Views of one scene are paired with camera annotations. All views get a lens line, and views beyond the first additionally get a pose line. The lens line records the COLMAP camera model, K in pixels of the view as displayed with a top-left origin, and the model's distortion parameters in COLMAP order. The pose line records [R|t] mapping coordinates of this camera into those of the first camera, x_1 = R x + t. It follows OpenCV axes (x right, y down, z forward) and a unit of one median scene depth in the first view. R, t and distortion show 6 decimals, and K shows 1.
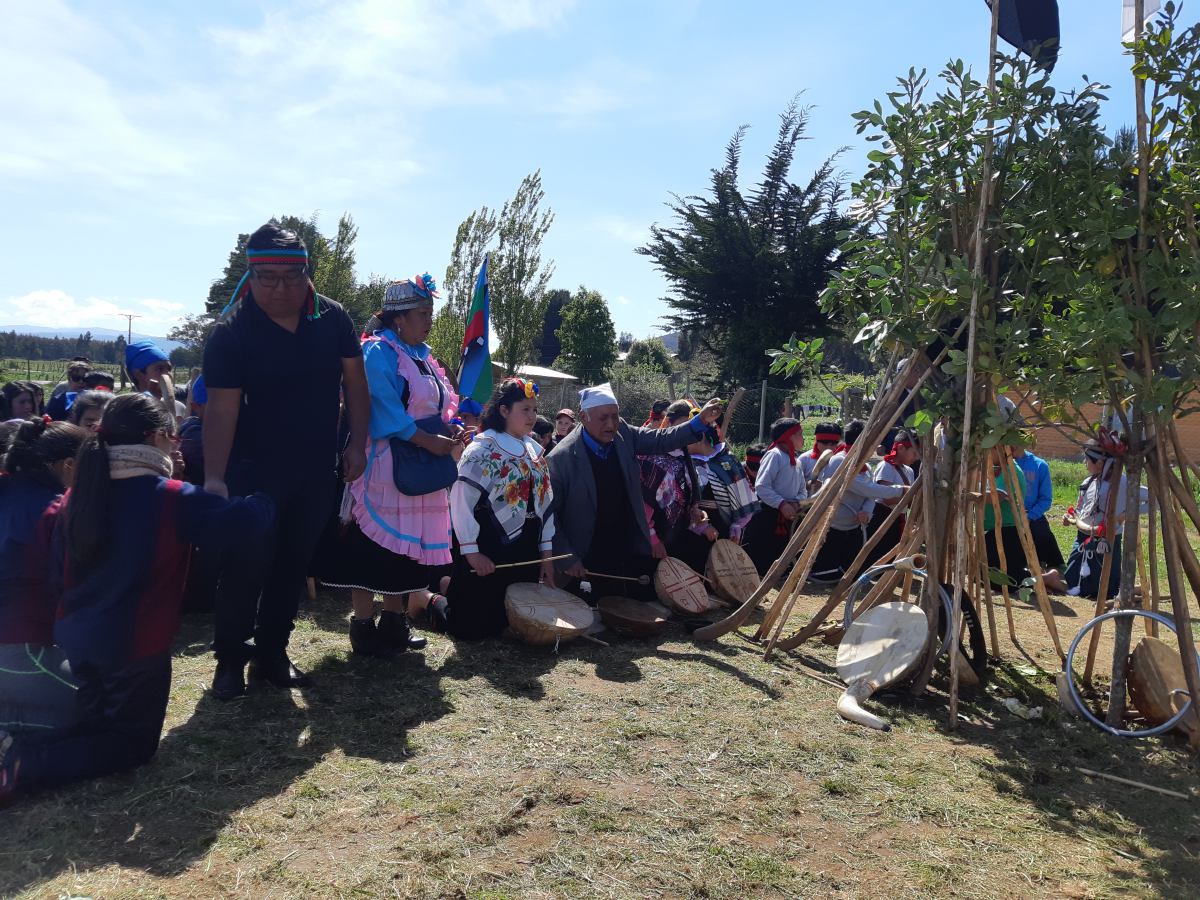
lens RADIAL K [[947.1, 0, 602.9], [0, 947.1, 451.6], [0, 0, 1]] dist [0.103725, -0.179222]
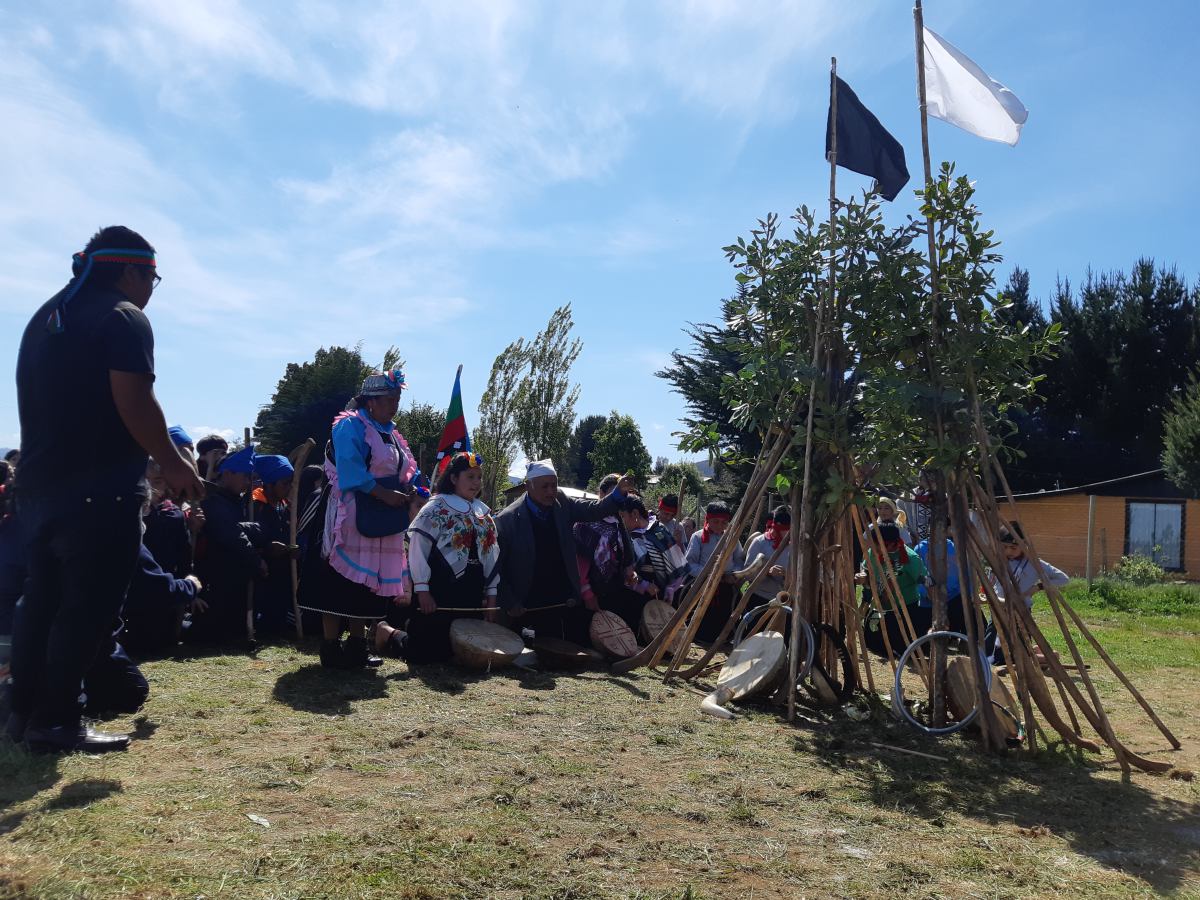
lens RADIAL K [[947.1, 0, 602.9], [0, 947.1, 451.6], [0, 0, 1]] dist [0.103725, -0.179222]
pose [[0.999157, -0.000222, -0.041050, 0.140558], [-0.005185, 0.991295, -0.131556, 0.085798], [0.040721, 0.131658, 0.990459, -0.228737]]
